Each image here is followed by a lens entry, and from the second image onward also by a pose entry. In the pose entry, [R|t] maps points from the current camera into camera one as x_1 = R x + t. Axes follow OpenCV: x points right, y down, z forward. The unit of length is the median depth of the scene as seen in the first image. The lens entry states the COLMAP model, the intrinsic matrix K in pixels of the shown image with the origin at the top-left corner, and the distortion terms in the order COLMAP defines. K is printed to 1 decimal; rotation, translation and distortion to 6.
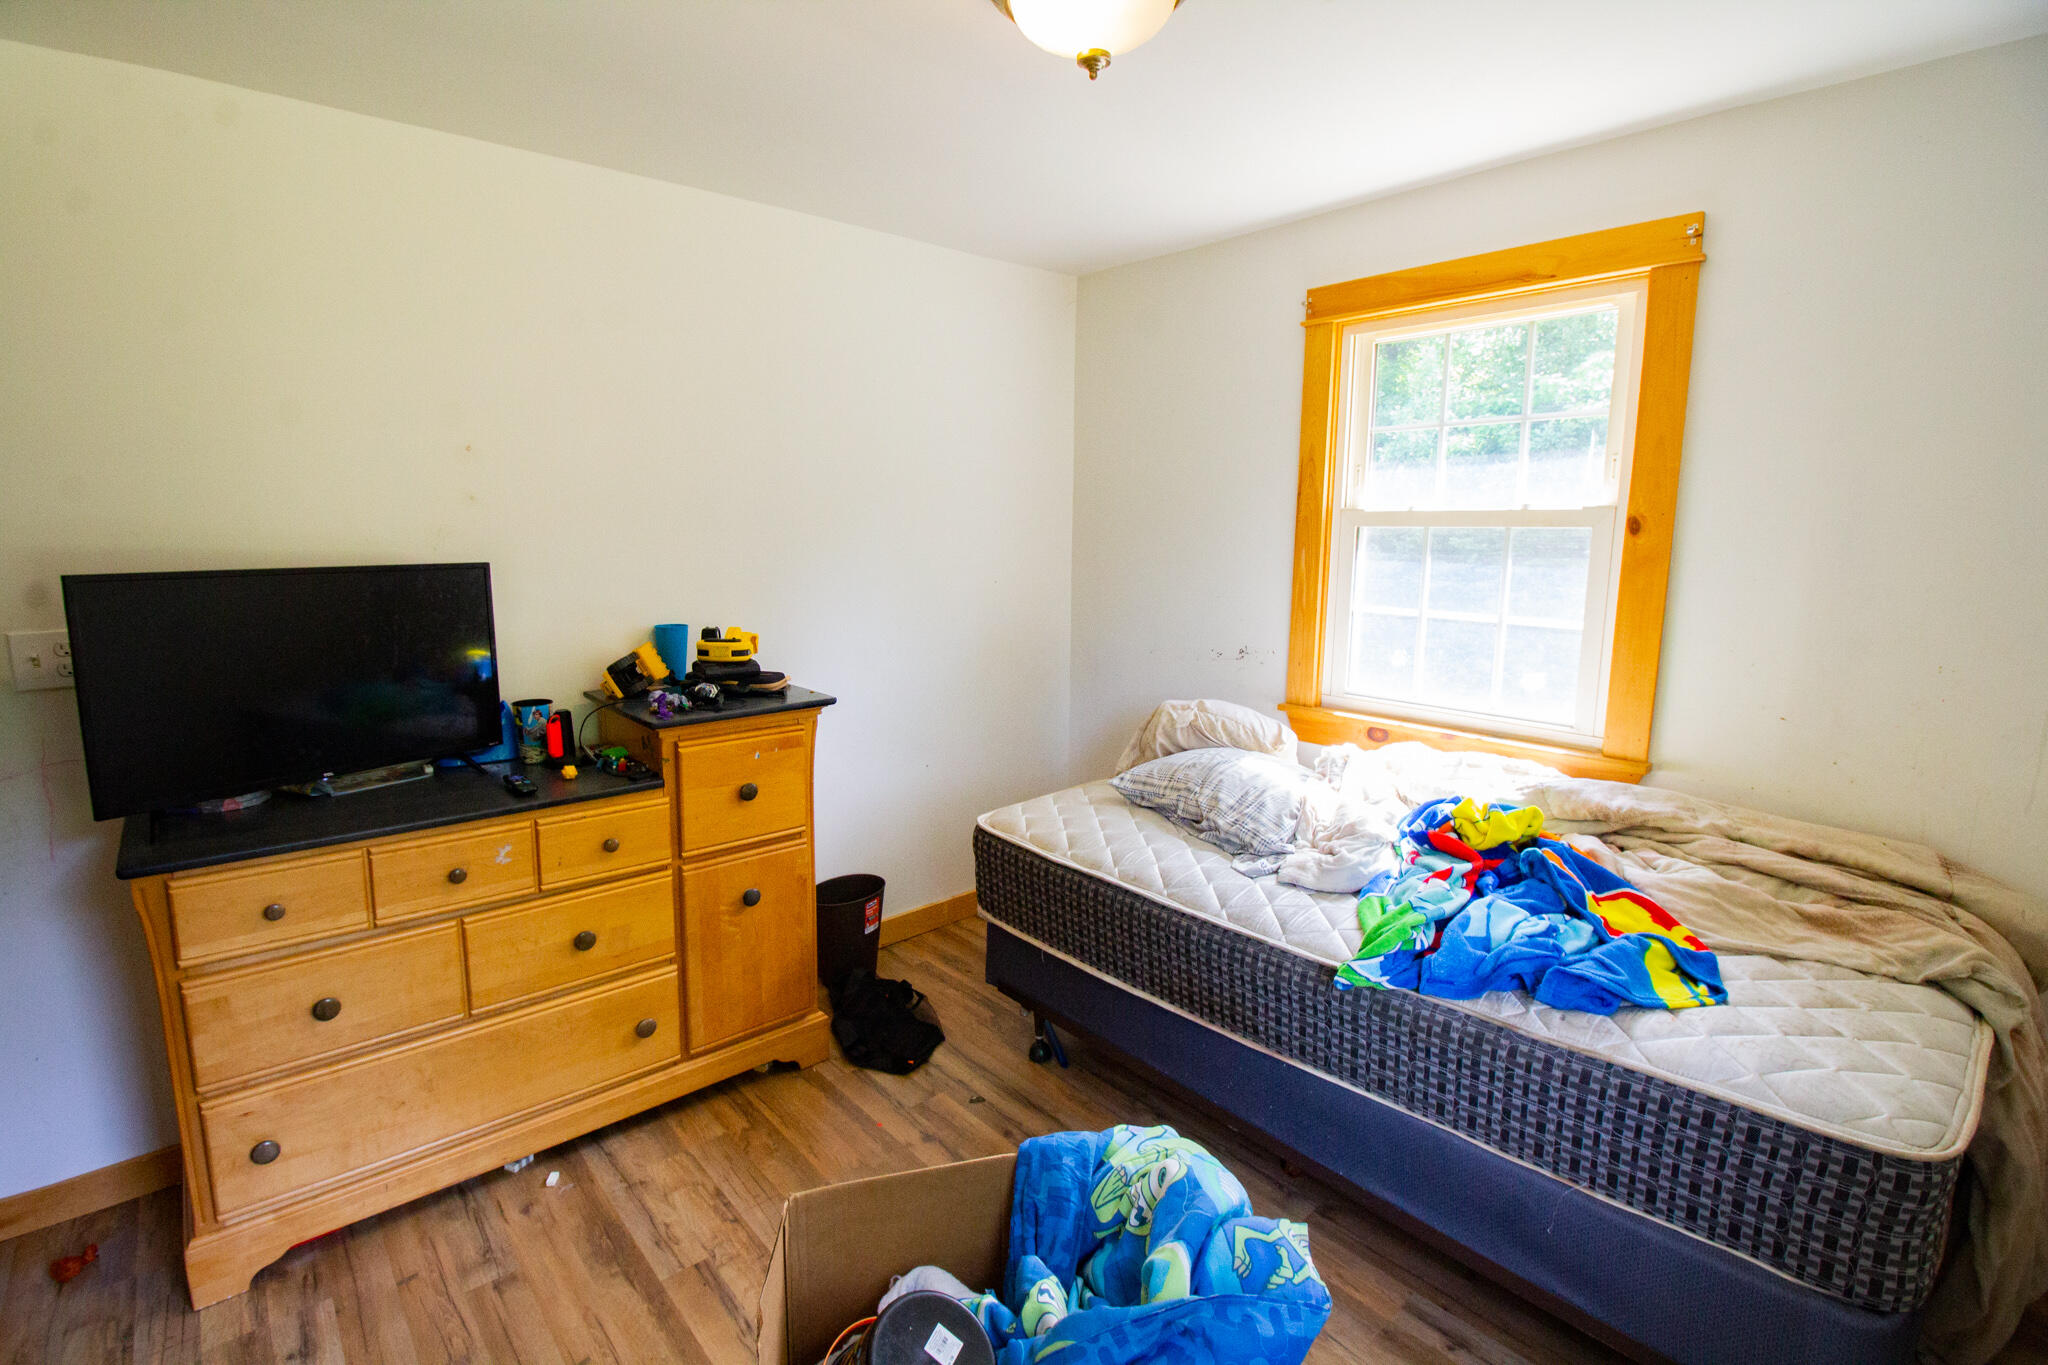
lens RADIAL K [[964.0, 0, 1024.0], [0, 964.0, 682.5], [0, 0, 1]] dist [-0.003699, -0.000378]
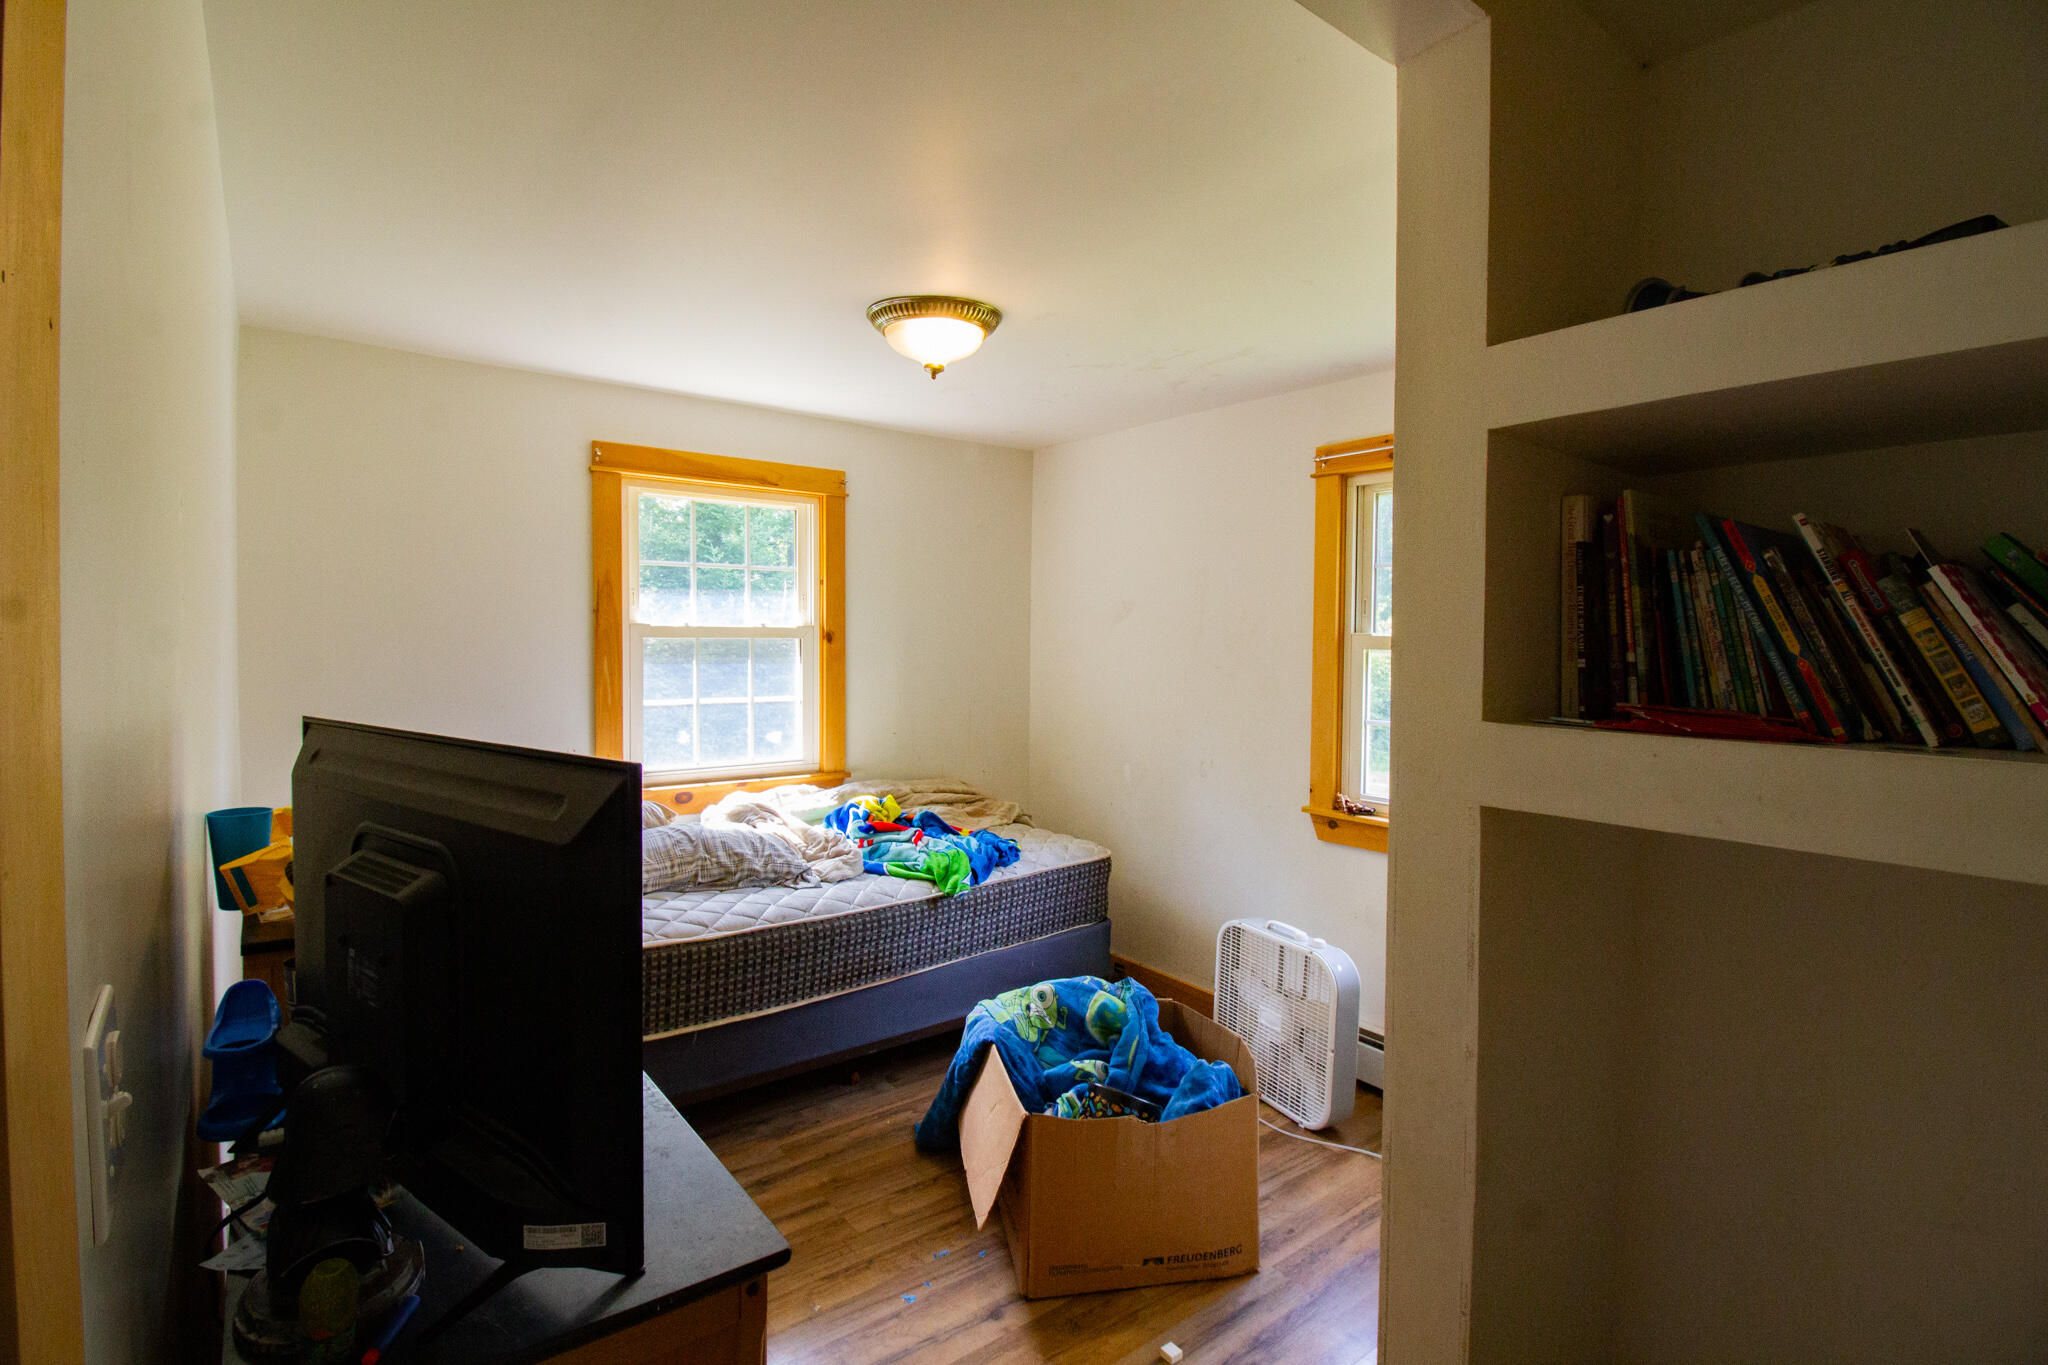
lens RADIAL K [[964.0, 0, 1024.0], [0, 964.0, 682.5], [0, 0, 1]] dist [-0.003699, -0.000378]
pose [[0.065161, -0.056836, 0.996255, -1.023289], [0.152045, 0.987285, 0.046379, -0.102851], [-0.986223, 0.148453, 0.072974, 0.505697]]
